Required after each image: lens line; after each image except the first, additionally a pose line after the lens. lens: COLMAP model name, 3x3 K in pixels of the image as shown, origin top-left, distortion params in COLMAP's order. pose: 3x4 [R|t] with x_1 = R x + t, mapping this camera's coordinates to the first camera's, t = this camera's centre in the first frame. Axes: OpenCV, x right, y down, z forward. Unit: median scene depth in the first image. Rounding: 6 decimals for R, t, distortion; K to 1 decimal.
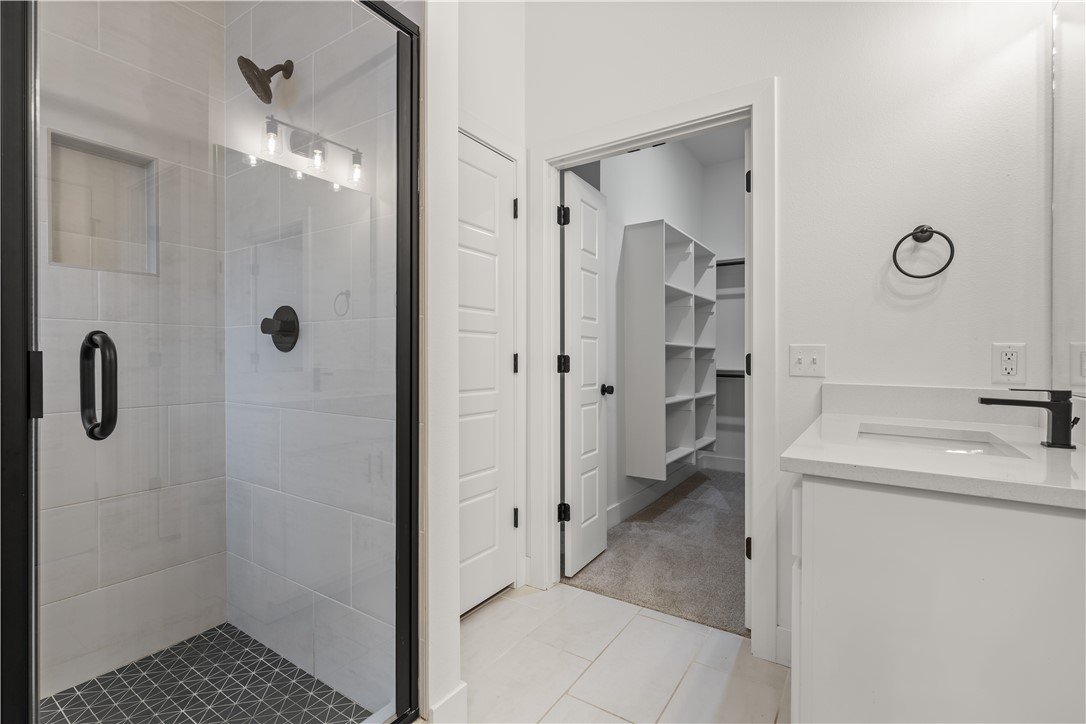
lens RADIAL K [[495.0, 0, 543.8], [0, 495.0, 361.8], [0, 0, 1]] dist [0.004881, -0.000810]
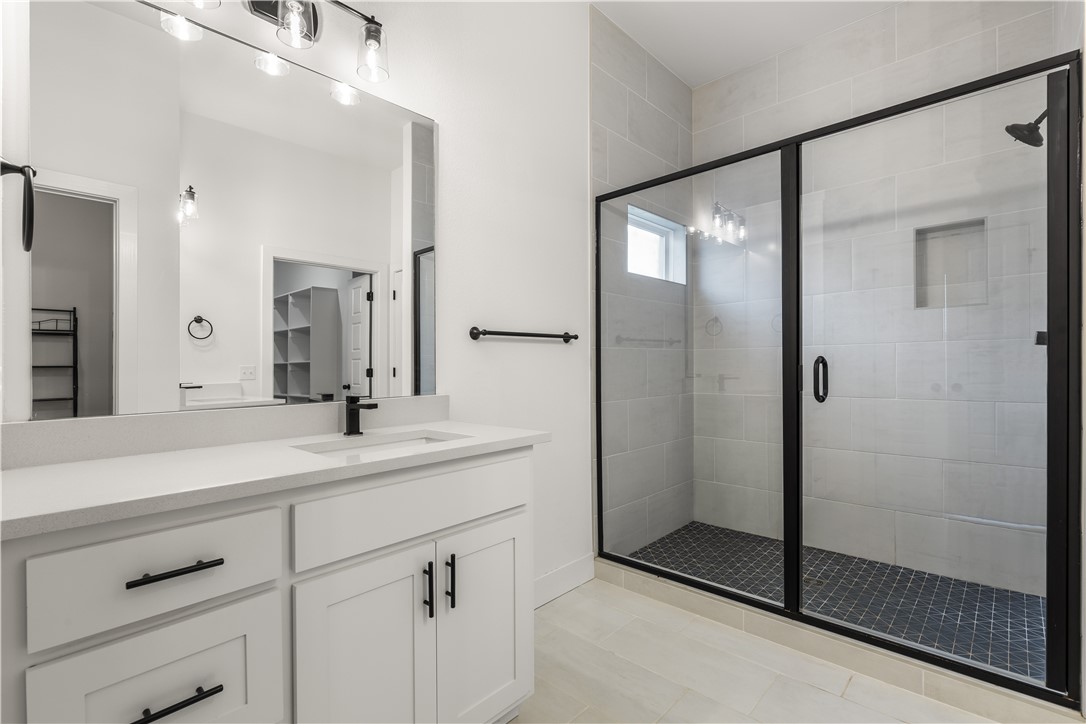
lens RADIAL K [[495.0, 0, 542.8], [0, 495.0, 363.5], [0, 0, 1]] dist [0.004881, -0.000810]
pose [[-0.171106, -0.000730, -0.985252, 0.784203], [-0.002306, 0.999997, -0.000341, -0.011361], [0.985250, 0.002214, -0.171107, 0.053301]]
